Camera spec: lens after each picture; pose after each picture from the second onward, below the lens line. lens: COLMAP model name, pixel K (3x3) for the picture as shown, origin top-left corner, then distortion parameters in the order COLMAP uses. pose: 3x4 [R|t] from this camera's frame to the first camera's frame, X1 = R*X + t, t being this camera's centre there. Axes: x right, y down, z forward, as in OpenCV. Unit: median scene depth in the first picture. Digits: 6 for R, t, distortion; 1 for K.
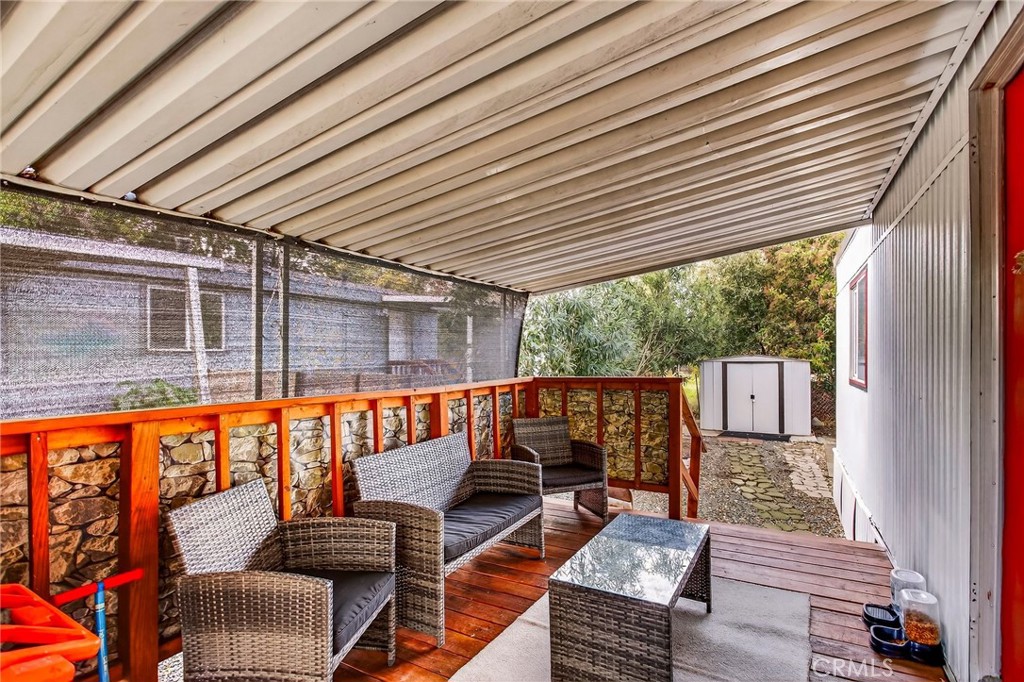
lens RADIAL K [[484.4, 0, 520.0], [0, 484.4, 352.4], [0, 0, 1]] dist [-0.005392, 0.000556]
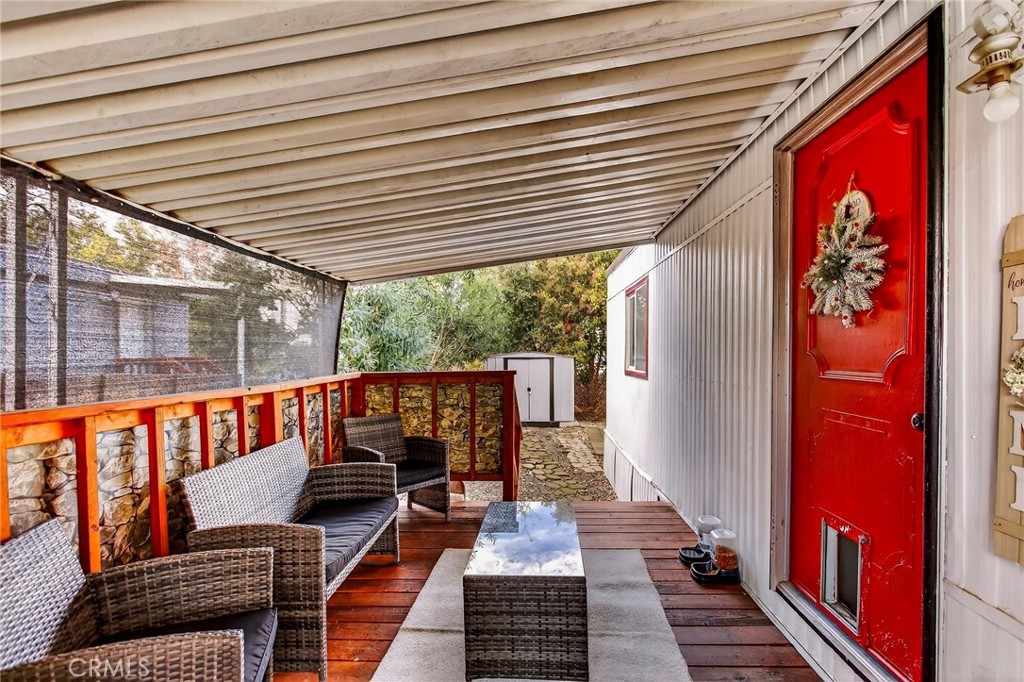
lens RADIAL K [[485.8, 0, 512.1], [0, 485.8, 354.7], [0, 0, 1]] dist [-0.000930, 0.000817]
pose [[0.898763, -0.000726, 0.438434, -0.165818], [-0.003607, 0.999953, 0.009049, 0.009202], [-0.438420, -0.009714, 0.898718, 0.051994]]
